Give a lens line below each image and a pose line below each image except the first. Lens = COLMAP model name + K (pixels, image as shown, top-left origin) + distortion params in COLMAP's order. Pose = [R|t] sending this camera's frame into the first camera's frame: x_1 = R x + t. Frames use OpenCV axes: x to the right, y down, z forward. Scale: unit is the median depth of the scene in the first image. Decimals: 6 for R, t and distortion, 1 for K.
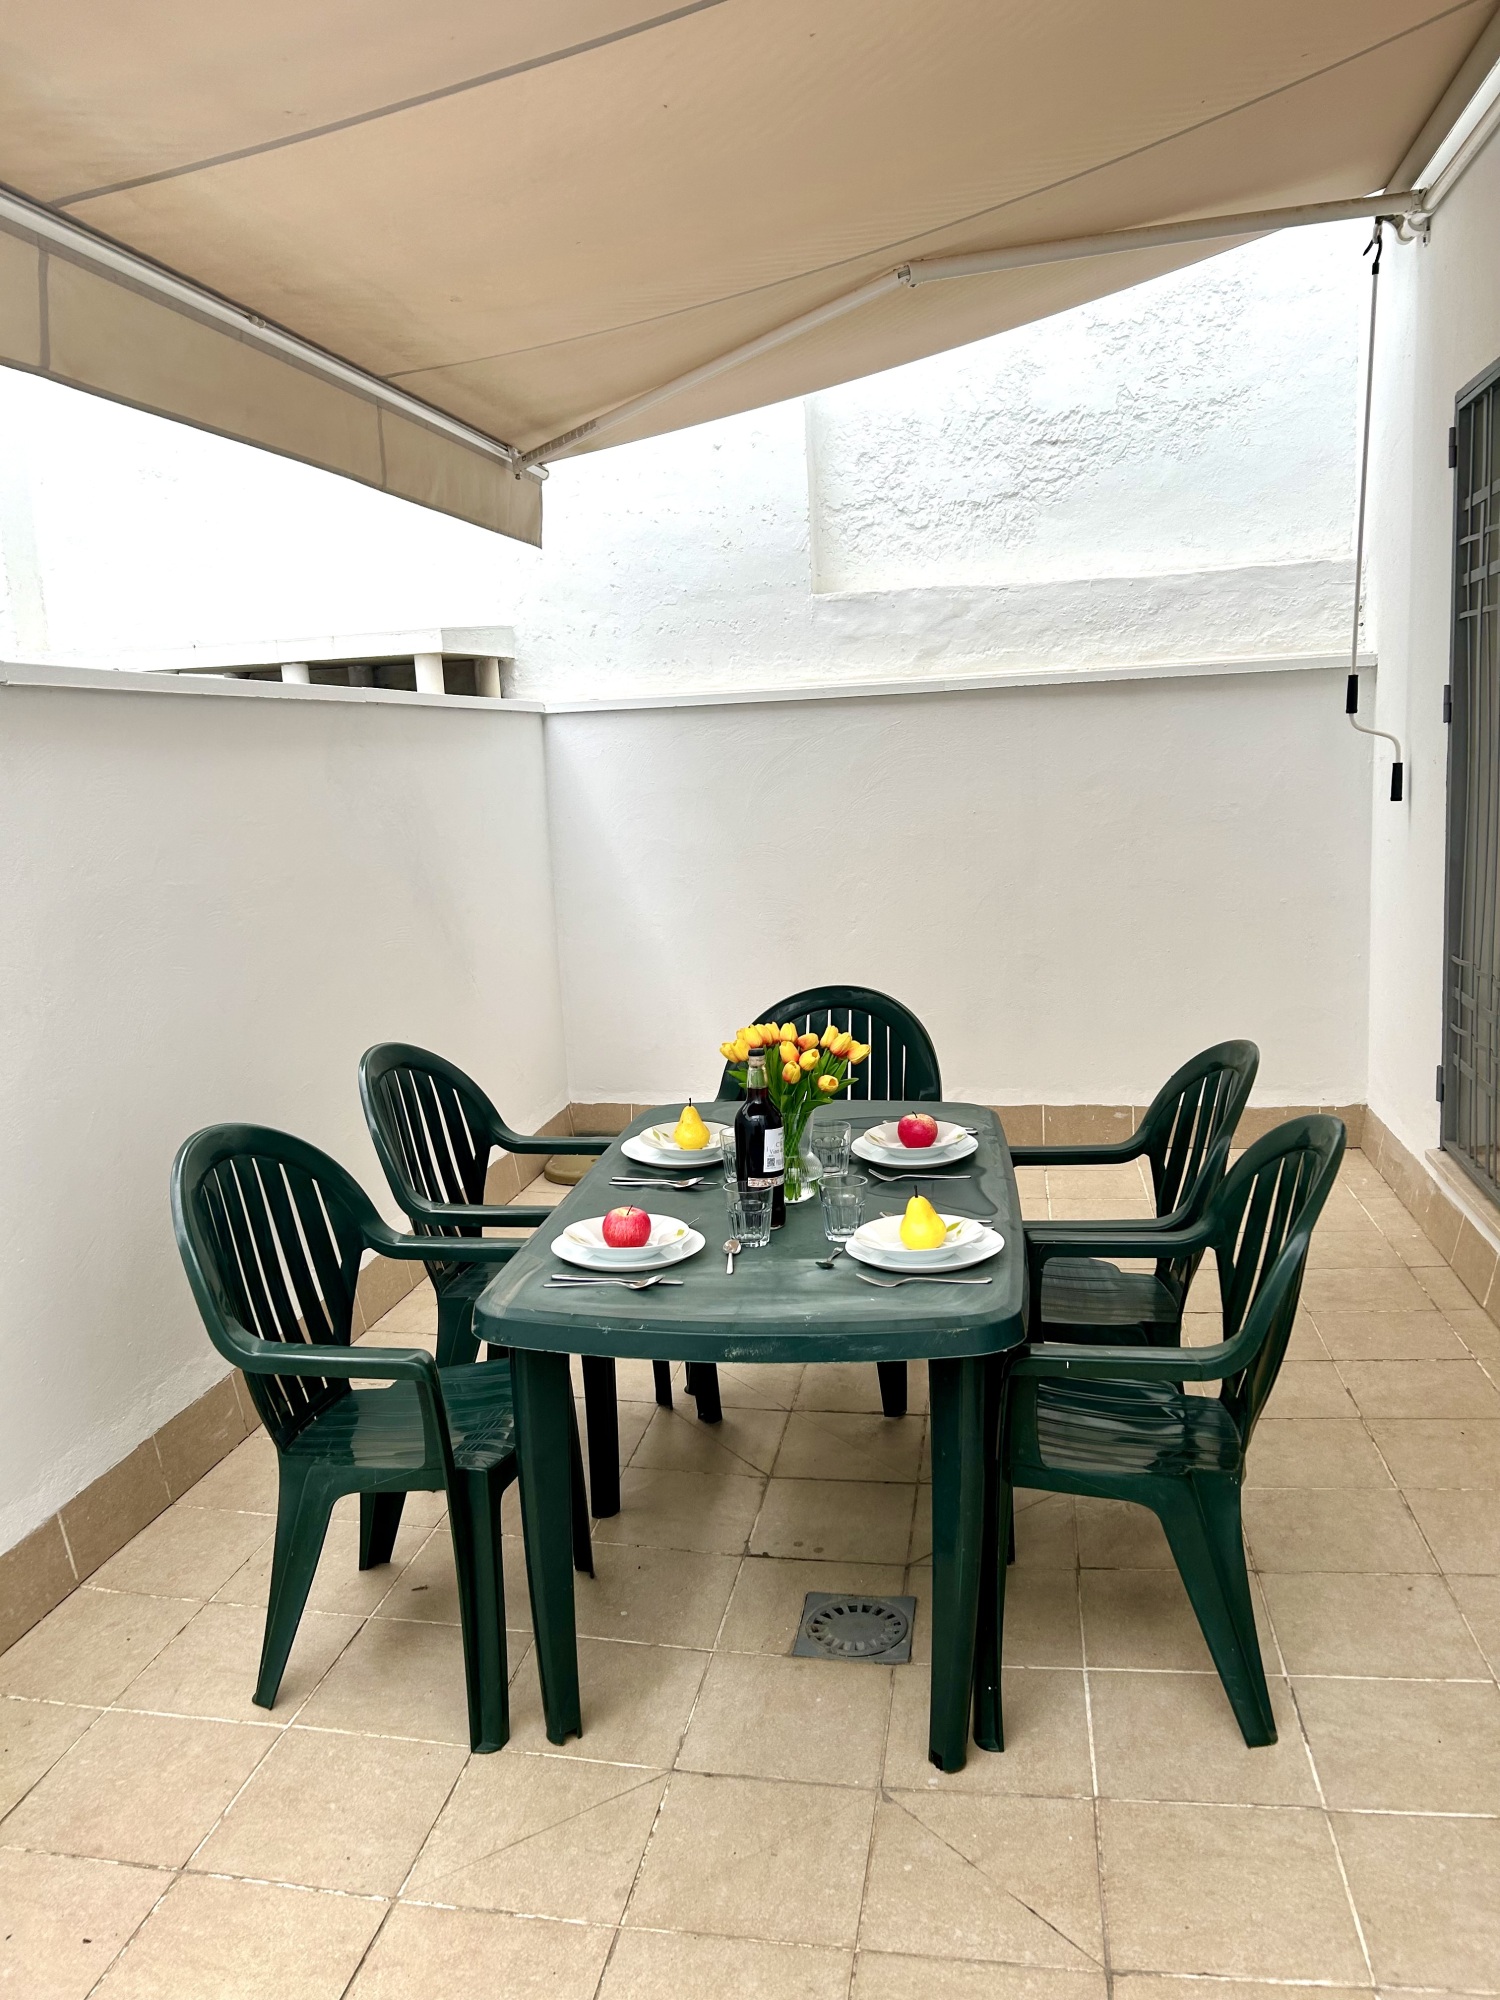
lens RADIAL K [[1505.8, 0, 750.0], [0, 1505.8, 1000.0], [0, 0, 1]] dist [0.057856, -0.071017]
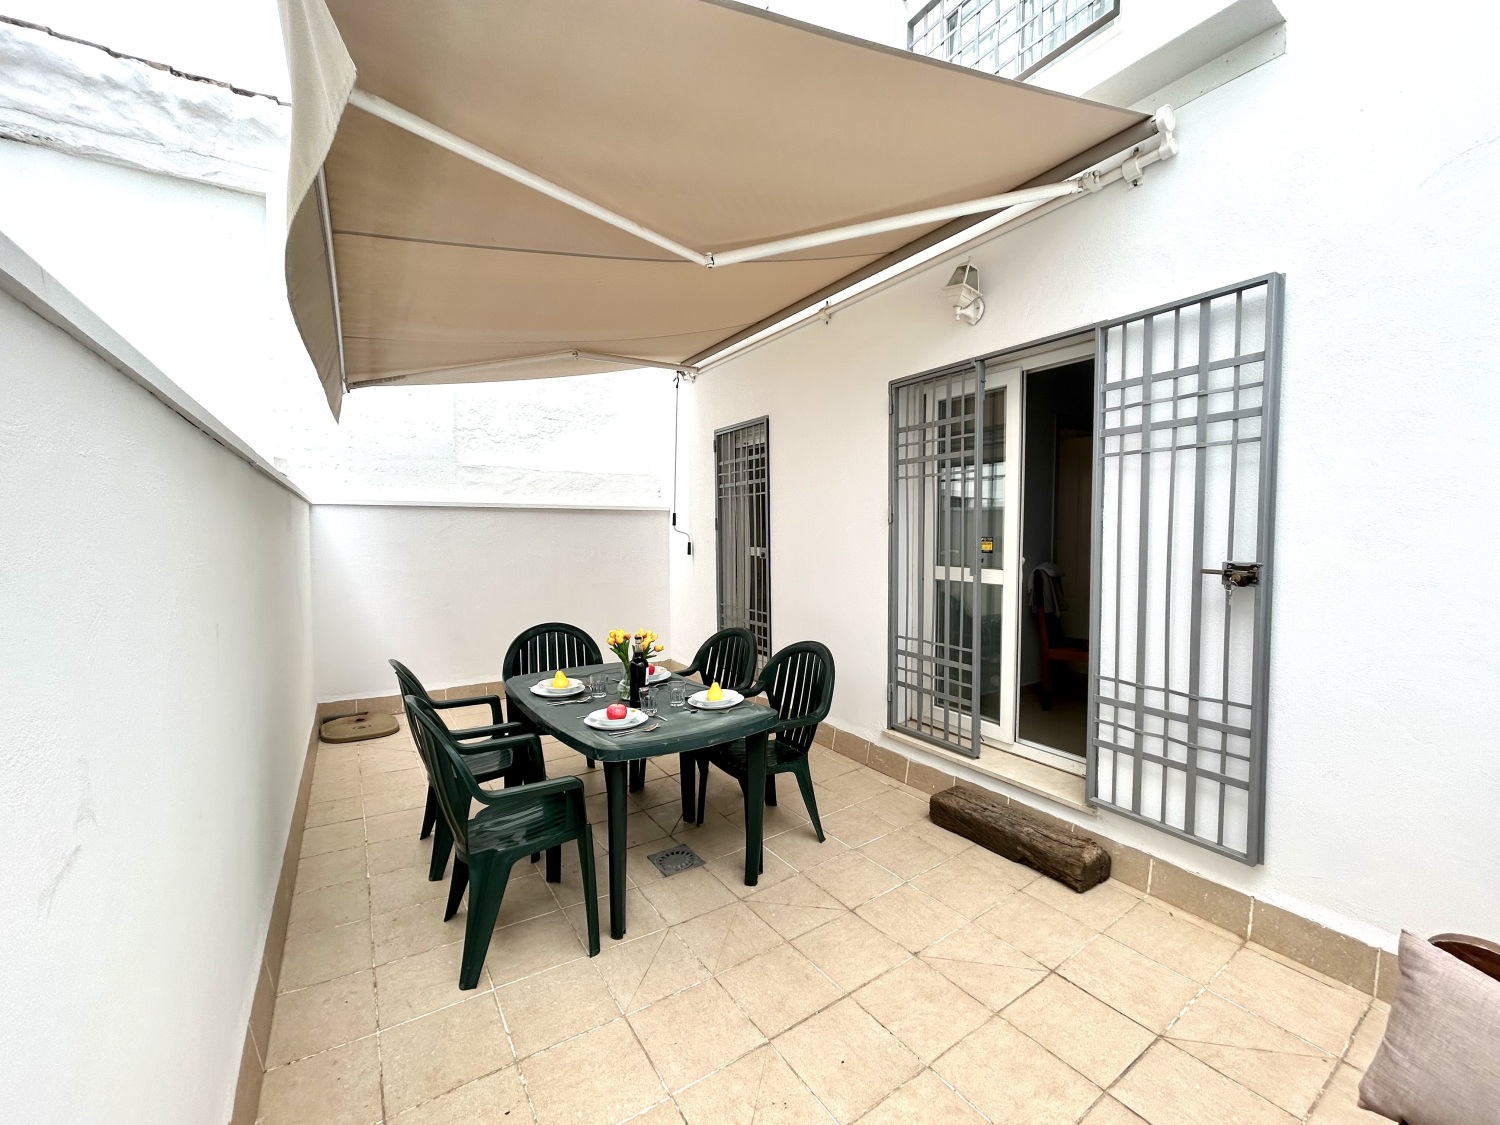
lens RADIAL K [[601.6, 0, 742.8], [0, 601.6, 562.0], [0, 0, 1]] dist [-0.002010, 0.001031]
pose [[0.719535, 0.015423, 0.694285, -0.573945], [0.079450, 0.991361, -0.104361, 0.026536], [-0.689896, 0.130253, 0.712094, 0.127038]]
